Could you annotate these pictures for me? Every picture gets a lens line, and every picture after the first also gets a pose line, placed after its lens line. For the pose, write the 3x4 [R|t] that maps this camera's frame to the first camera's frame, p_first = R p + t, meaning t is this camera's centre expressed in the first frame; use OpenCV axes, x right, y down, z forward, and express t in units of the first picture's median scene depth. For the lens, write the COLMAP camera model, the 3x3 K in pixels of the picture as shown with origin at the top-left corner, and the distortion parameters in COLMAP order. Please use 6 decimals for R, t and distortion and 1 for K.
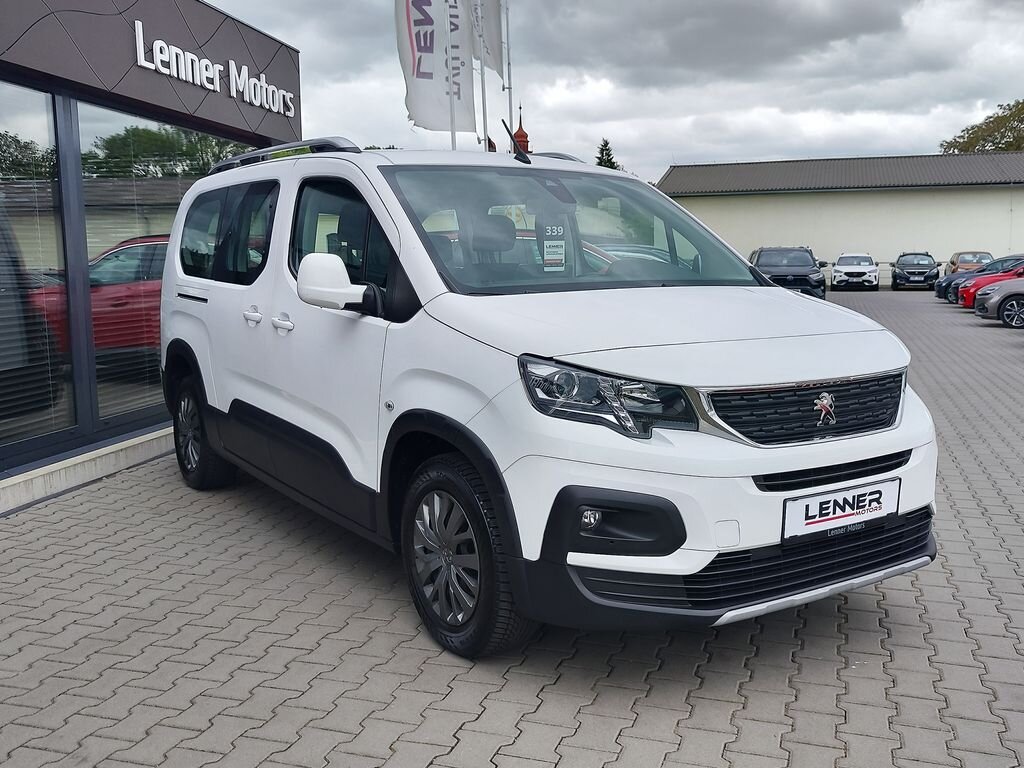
lens RADIAL K [[944.5, 0, 504.7], [0, 944.5, 382.7], [0, 0, 1]] dist [0.020461, 0.000000]
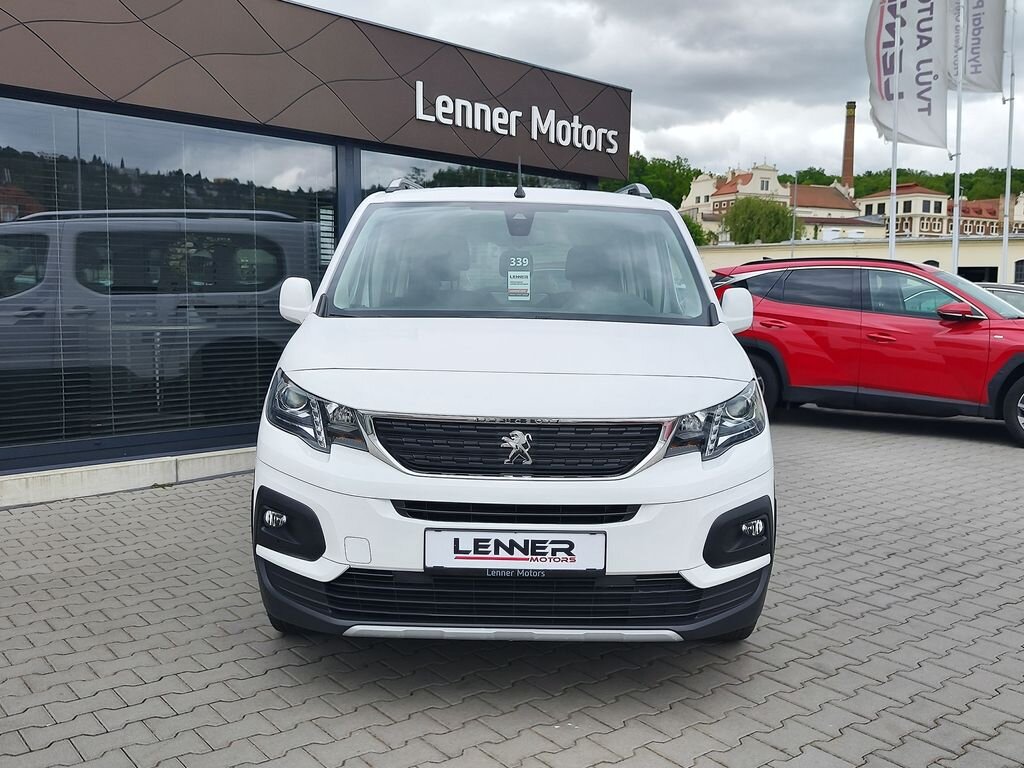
lens RADIAL K [[944.5, 0, 529.9], [0, 944.5, 388.1], [0, 0, 1]] dist [0.020461, 0.000000]
pose [[0.859808, 0.081041, -0.504146, 0.789817], [-0.093546, 0.995615, 0.000506, -0.032852], [0.501976, 0.046726, 0.863618, 0.155974]]
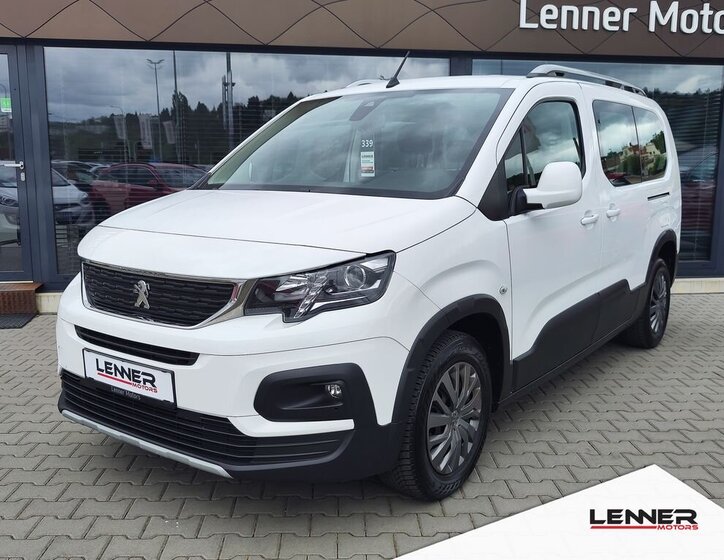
lens RADIAL K [[686.3, 0, 368.1], [0, 686.3, 285.0], [0, 0, 1]] dist [0.007508, 0.000000]
pose [[0.396887, 0.167443, -0.902465, 1.178324], [-0.121868, 0.984128, 0.129000, -0.125545], [0.909741, 0.058783, 0.410994, 0.854503]]
